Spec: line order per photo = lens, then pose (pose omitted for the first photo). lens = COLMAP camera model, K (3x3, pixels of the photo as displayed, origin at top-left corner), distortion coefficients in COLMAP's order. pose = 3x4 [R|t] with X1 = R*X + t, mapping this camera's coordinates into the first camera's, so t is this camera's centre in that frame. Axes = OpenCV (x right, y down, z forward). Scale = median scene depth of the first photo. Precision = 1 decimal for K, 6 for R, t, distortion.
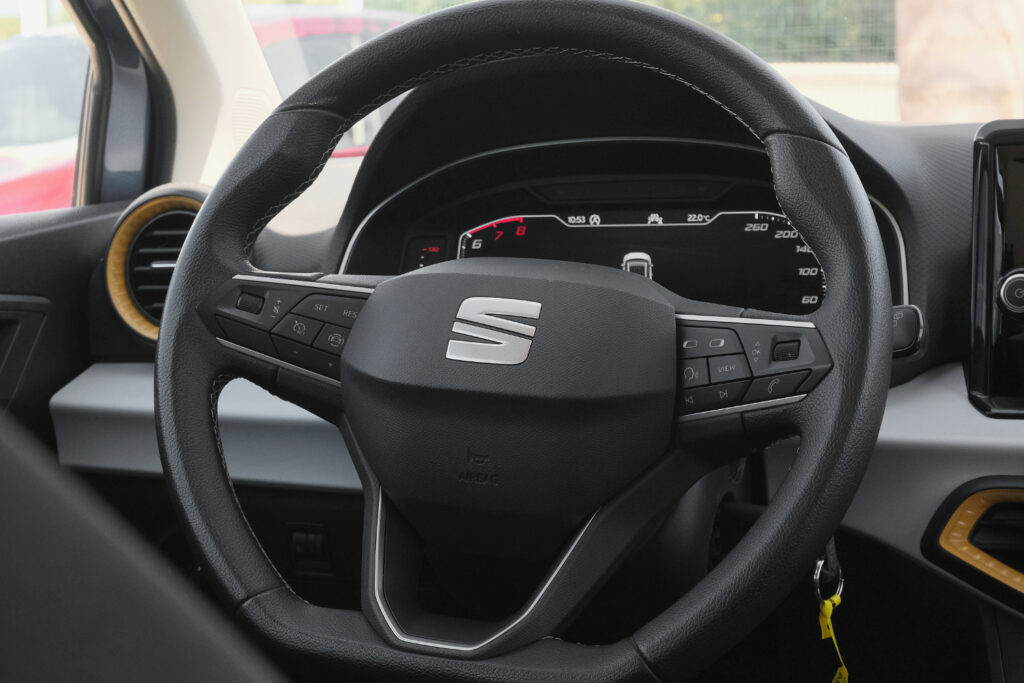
lens RADIAL K [[1963.6, 0, 512.0], [0, 1963.6, 341.5], [0, 0, 1]] dist [-0.032827, 0.146930]
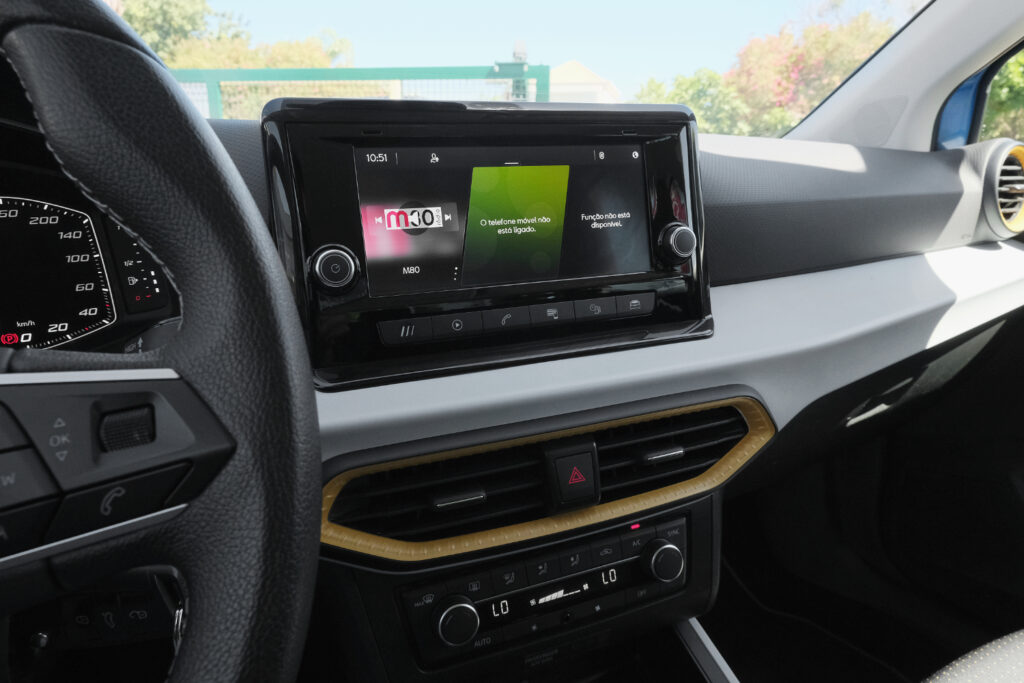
lens RADIAL K [[637.7, 0, 509.0], [0, 637.7, 333.2], [0, 0, 1]] dist [0.001957, -0.000535]
pose [[0.698600, -0.159464, 0.697516, 0.073395], [0.072915, 0.985640, 0.152305, -0.031641], [-0.711787, -0.055541, 0.700196, 0.623344]]
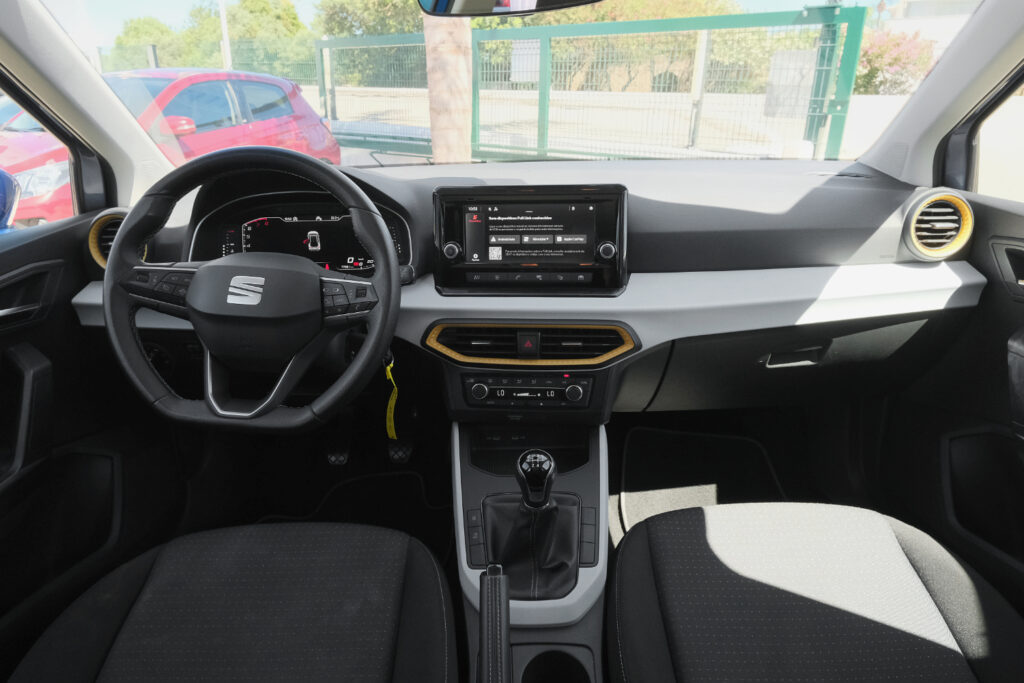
lens RADIAL K [[637.7, 0, 509.0], [0, 637.7, 333.2], [0, 0, 1]] dist [0.001957, -0.000535]
pose [[0.955108, -0.091458, 0.281786, 0.062834], [0.024296, 0.972133, 0.233170, -0.109120], [-0.295259, -0.215856, 0.930714, 0.087513]]
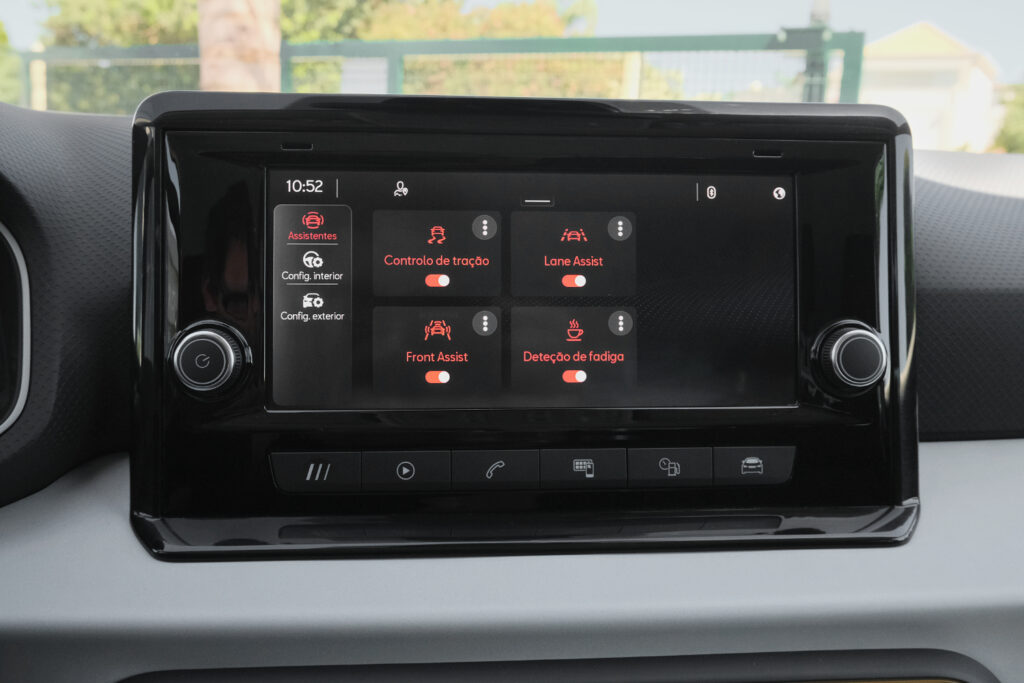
lens RADIAL K [[937.2, 0, 512.0], [0, 937.2, 341.5], [0, 0, 1]] dist [-0.031885, -0.001752]
pose [[0.880578, -0.036614, 0.472484, 0.182312], [0.007314, 0.997942, 0.063700, -0.044408], [-0.473845, -0.052637, 0.879034, 0.611684]]
